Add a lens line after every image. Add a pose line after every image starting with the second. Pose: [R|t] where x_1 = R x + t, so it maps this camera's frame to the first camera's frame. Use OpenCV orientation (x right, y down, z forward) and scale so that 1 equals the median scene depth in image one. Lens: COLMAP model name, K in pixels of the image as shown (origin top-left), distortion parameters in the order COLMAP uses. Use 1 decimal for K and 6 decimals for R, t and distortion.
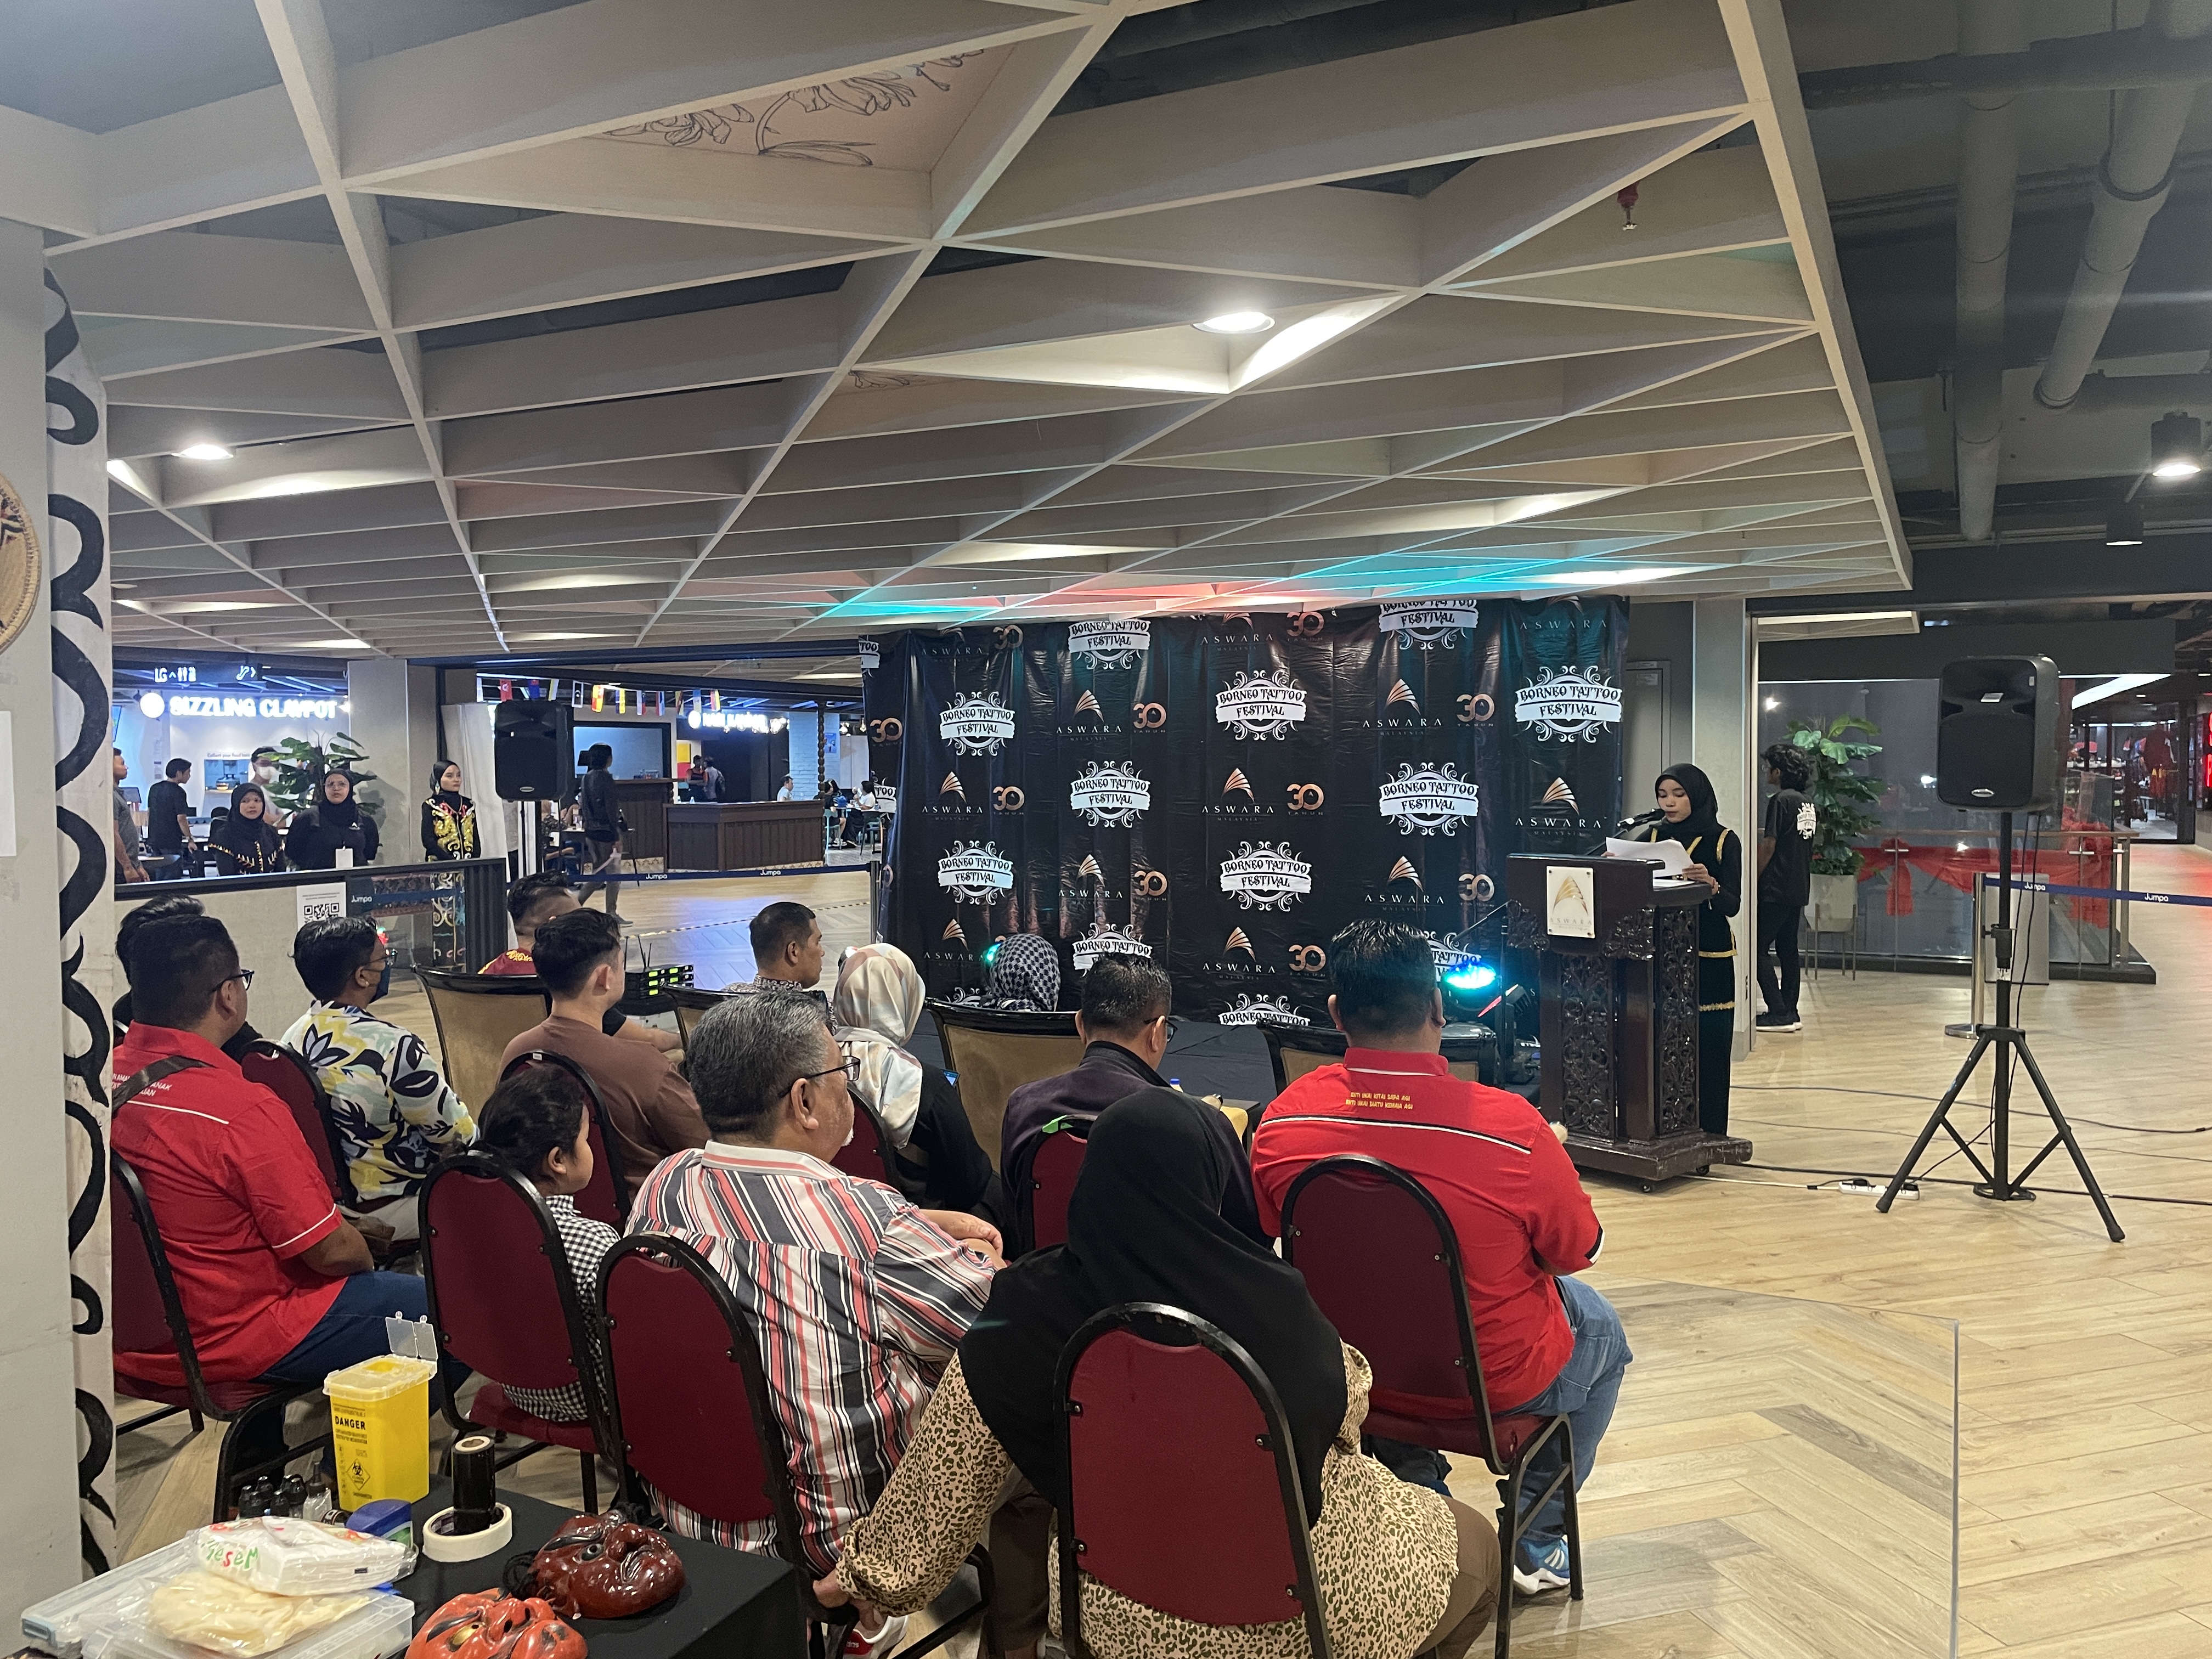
lens RADIAL K [[1691.6, 0, 1151.8], [0, 1691.6, 784.0], [0, 0, 1]] dist [0.064350, -0.089335]
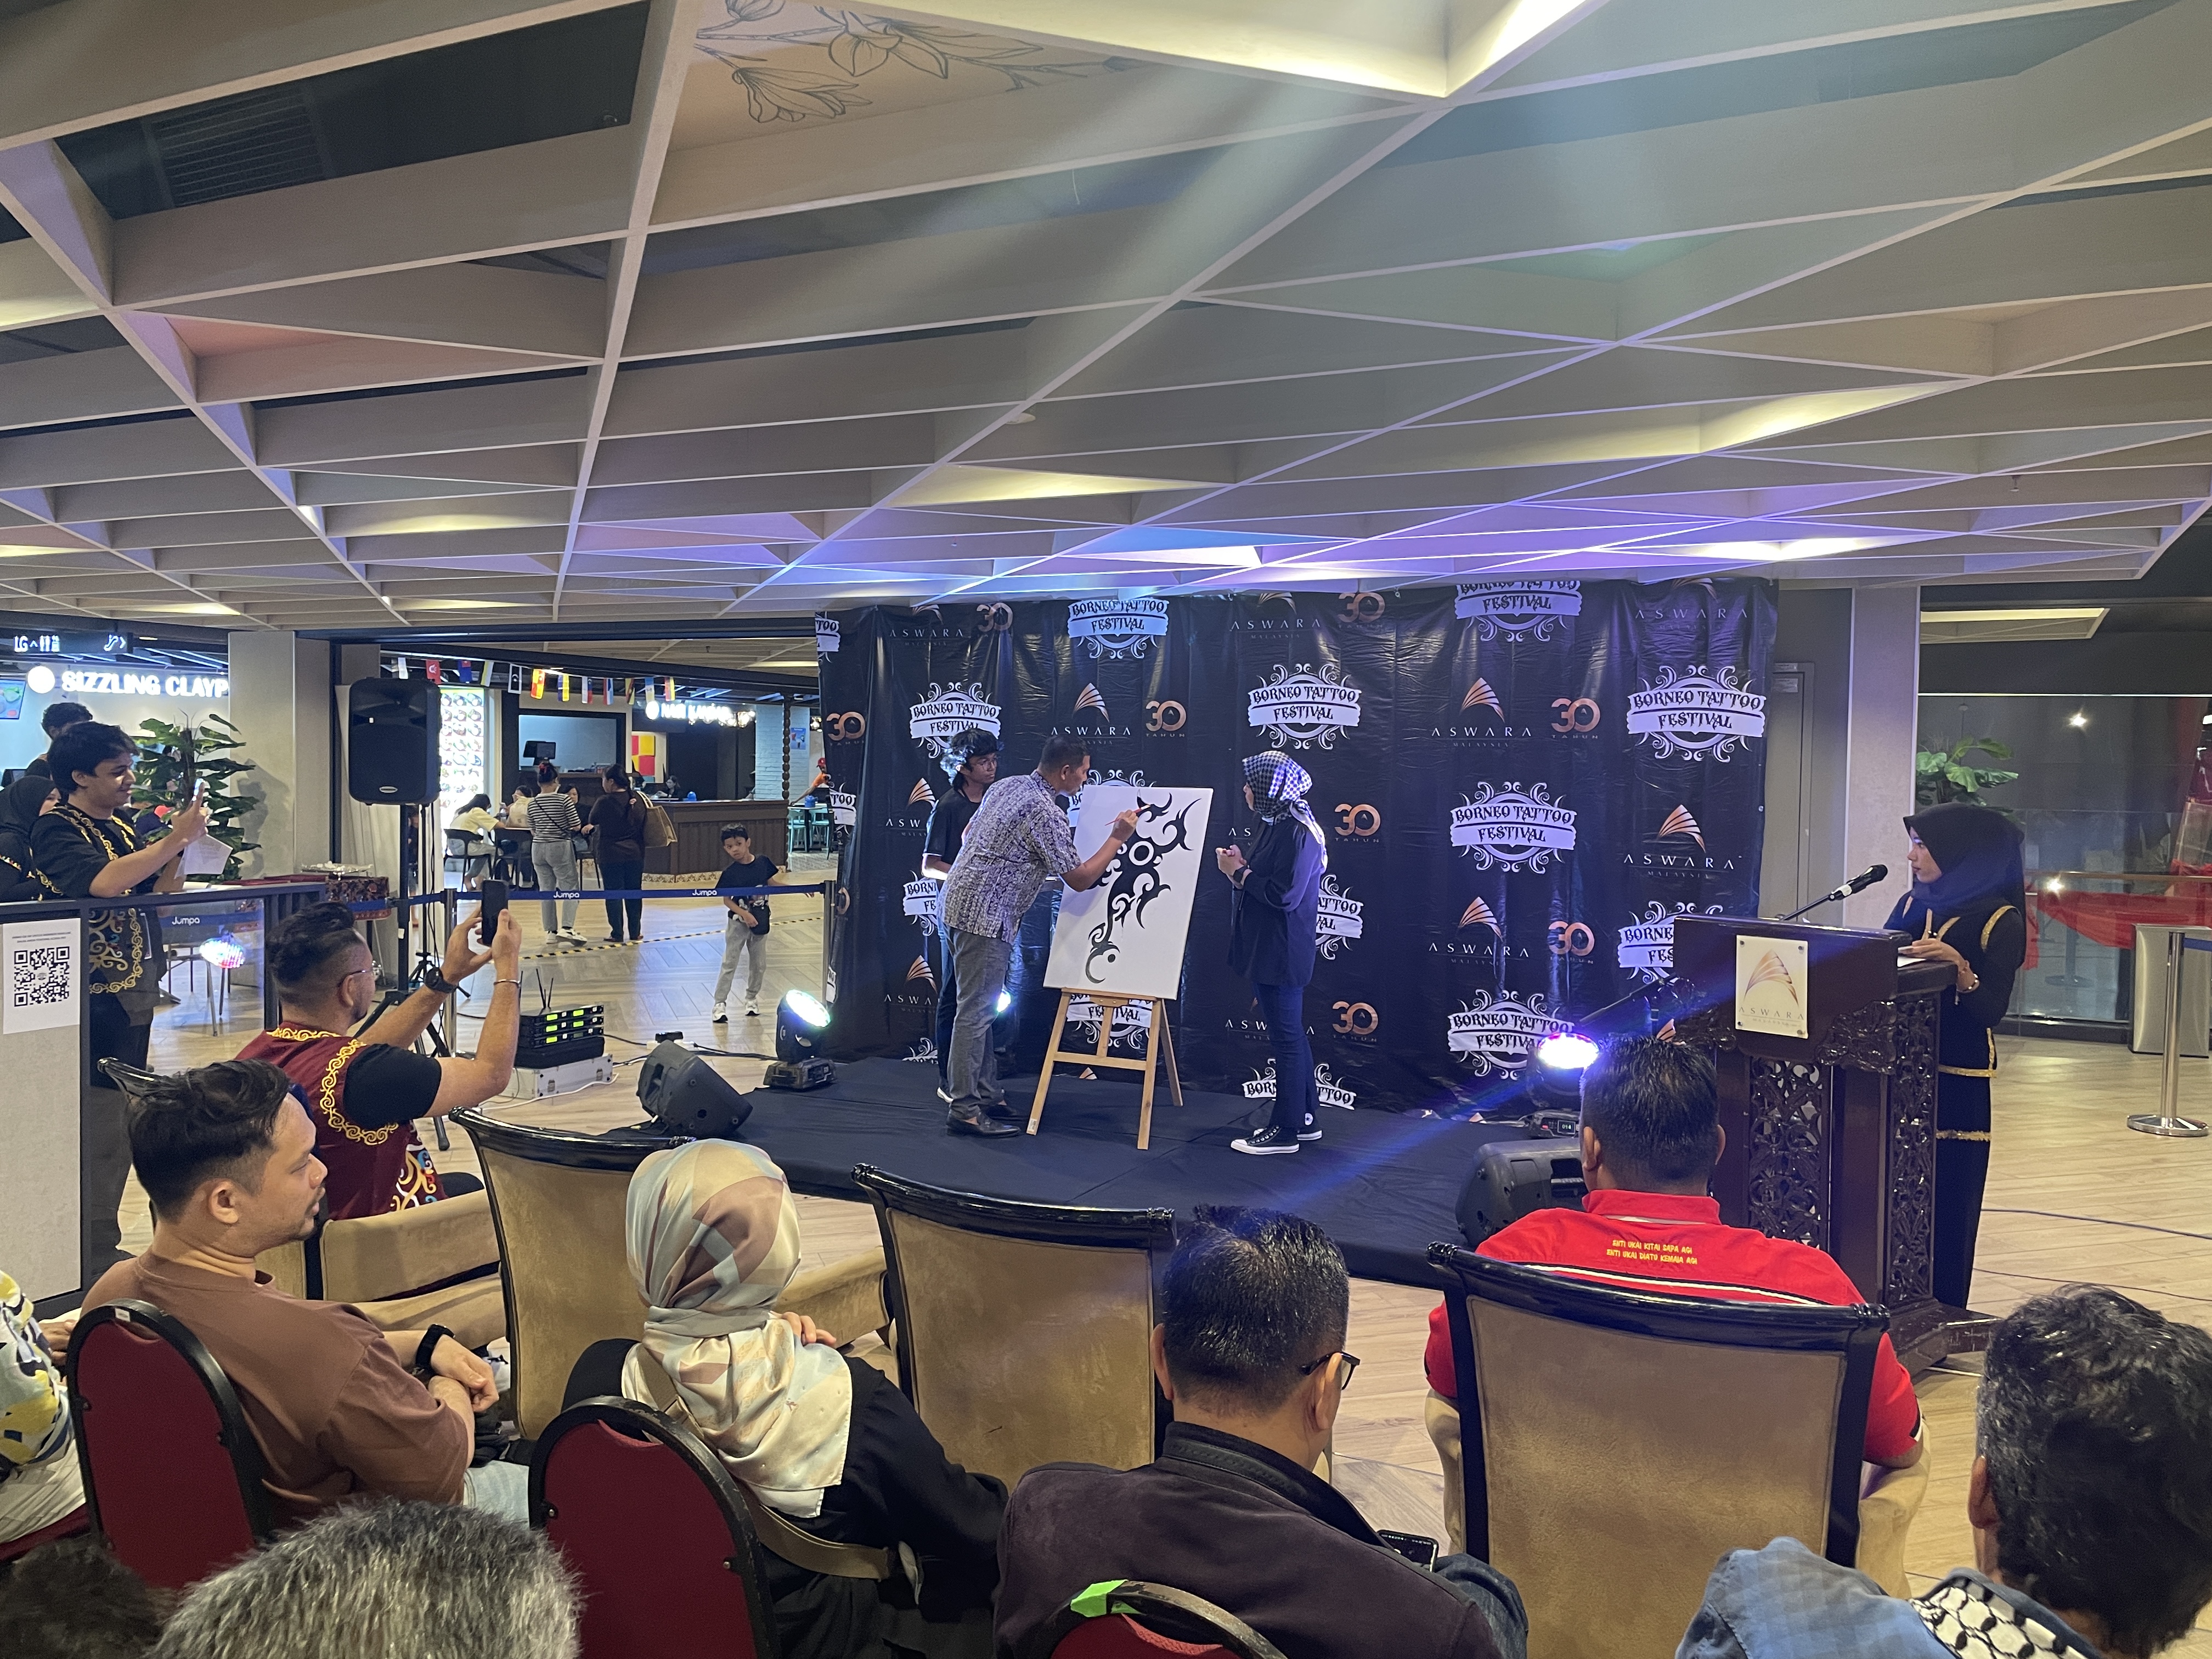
lens RADIAL K [[1691.6, 0, 1130.4], [0, 1691.6, 769.7], [0, 0, 1]] dist [0.064350, -0.089335]
pose [[0.999729, 0.023262, 0.000550, -0.018810], [-0.023256, 0.999680, -0.009909, -0.005962], [-0.000780, 0.009894, 0.999951, 0.186884]]
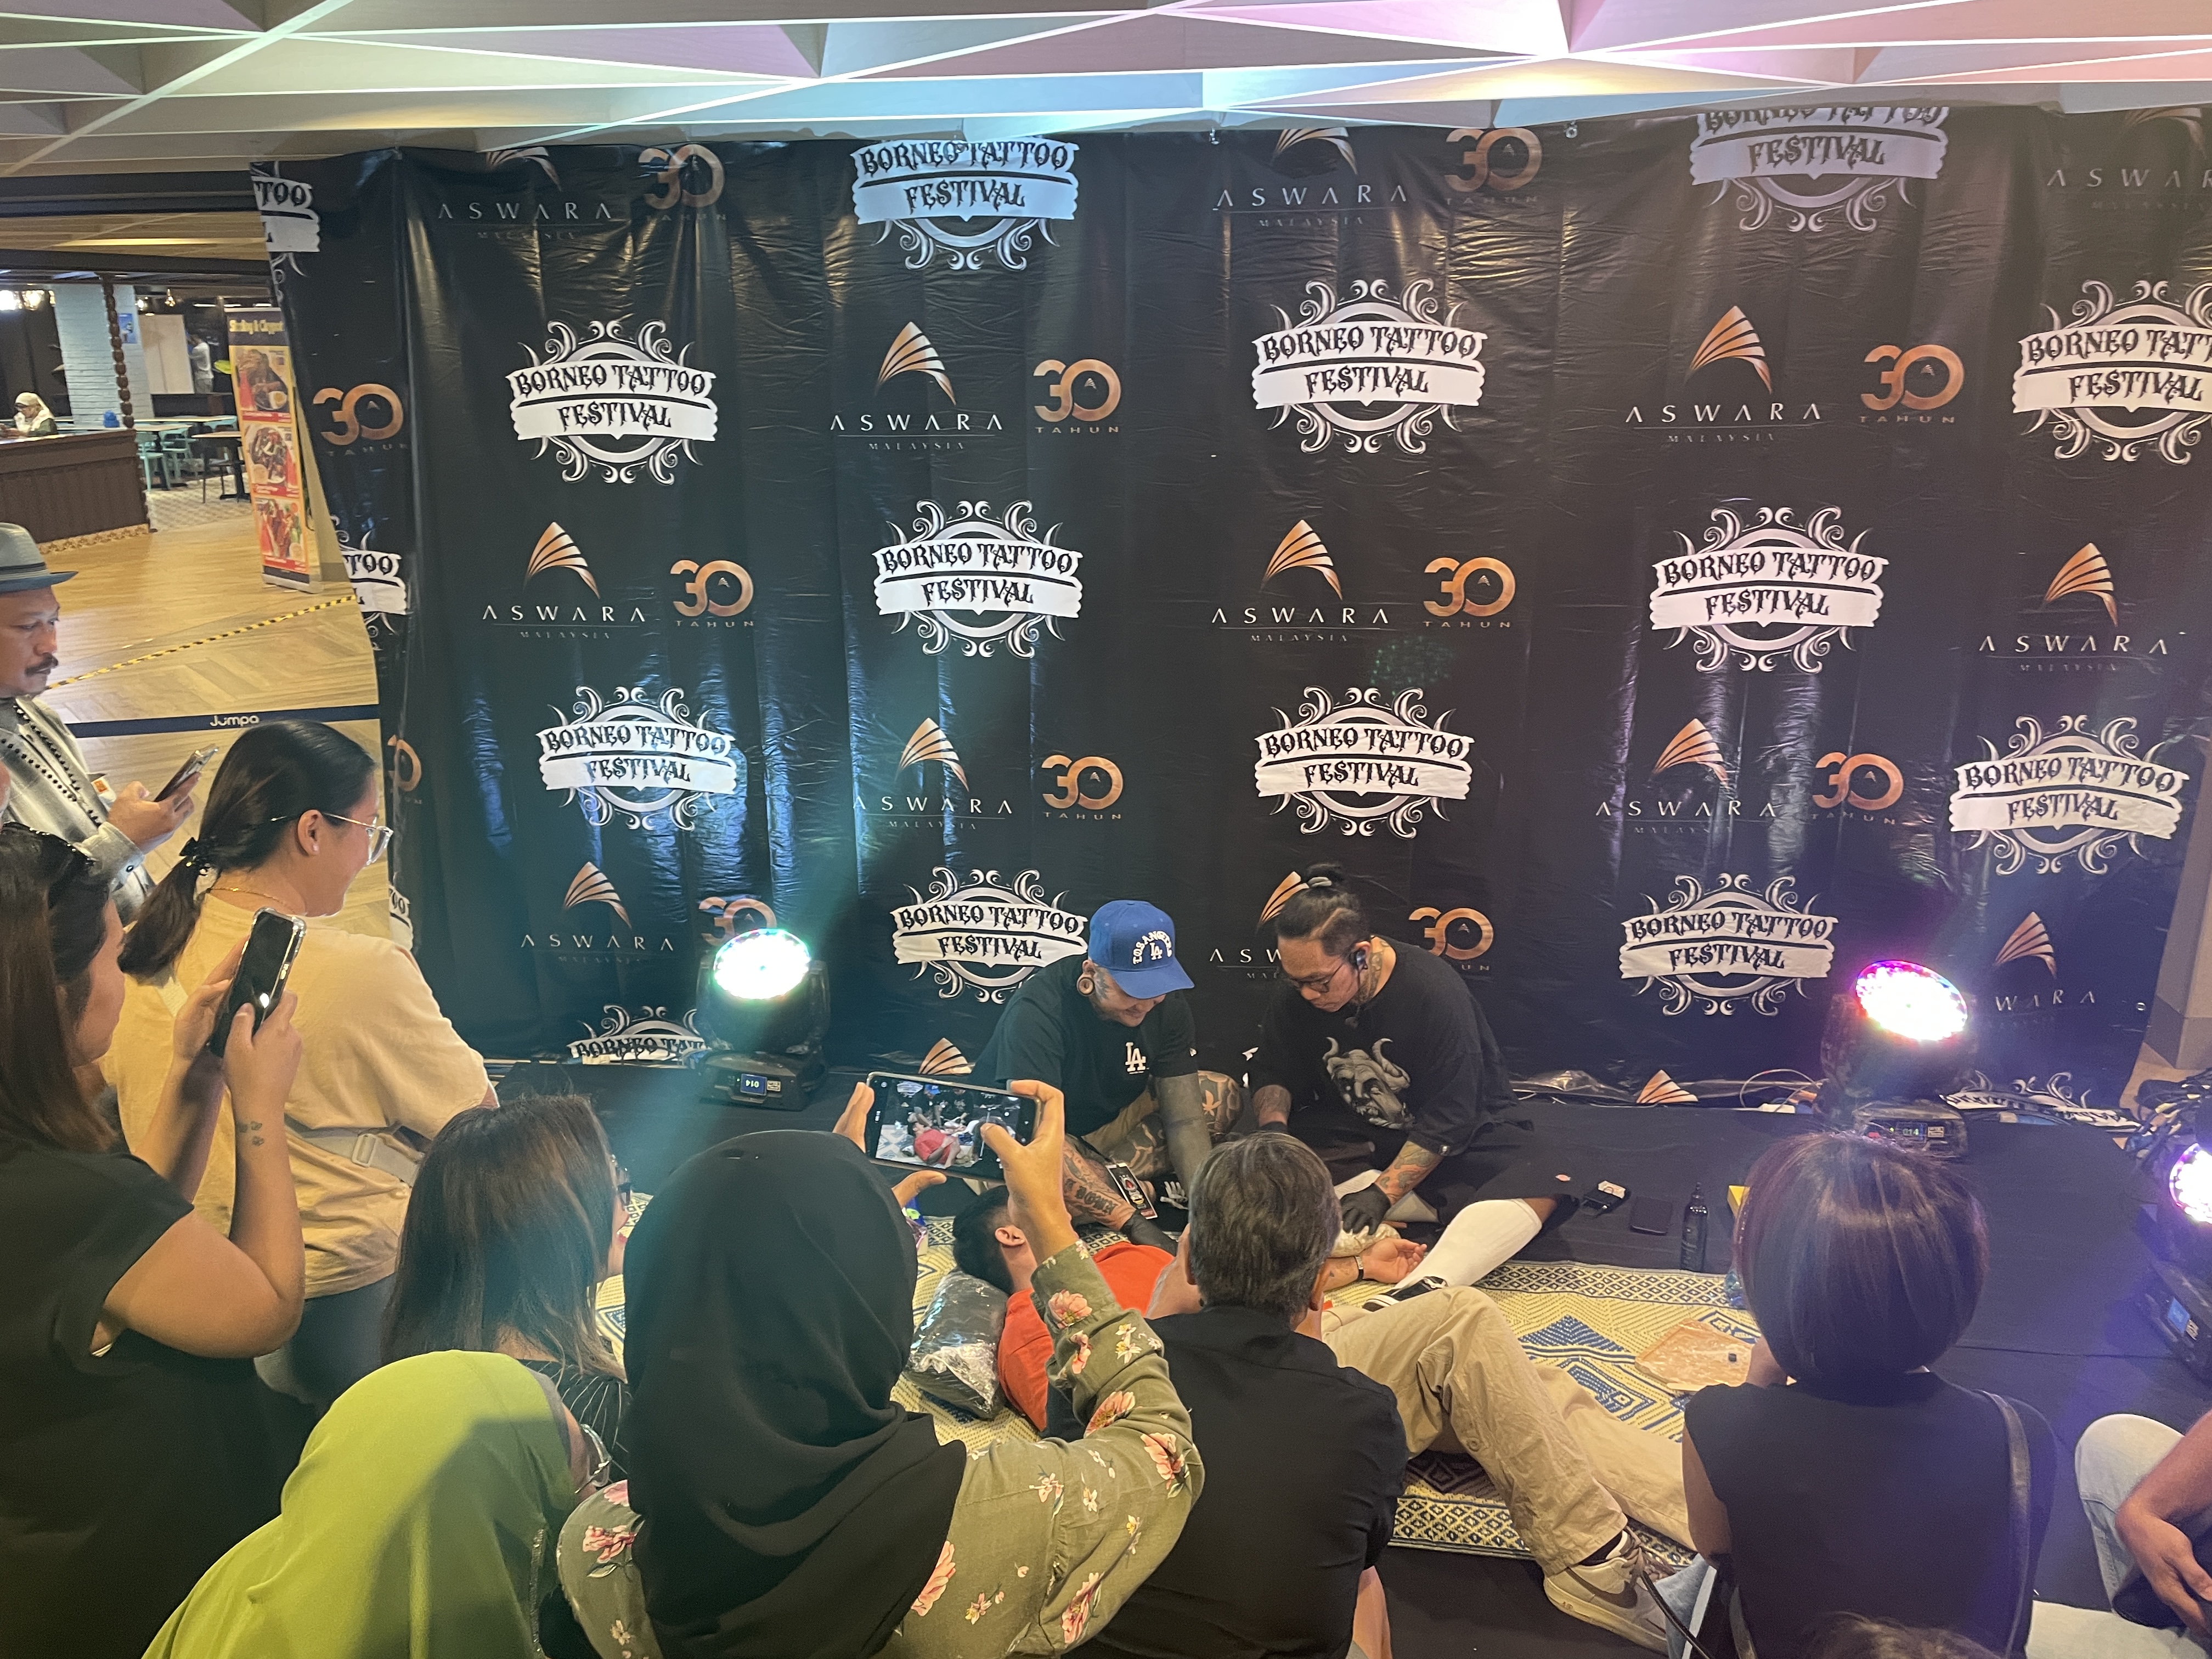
lens RADIAL K [[1691.6, 0, 1099.0], [0, 1691.6, 793.3], [0, 0, 1]] dist [0.064350, -0.089335]
pose [[0.948533, -0.087381, 0.304383, -0.135879], [0.007090, 0.966796, 0.255451, -0.052780], [-0.316598, -0.240146, 0.917658, 0.615661]]
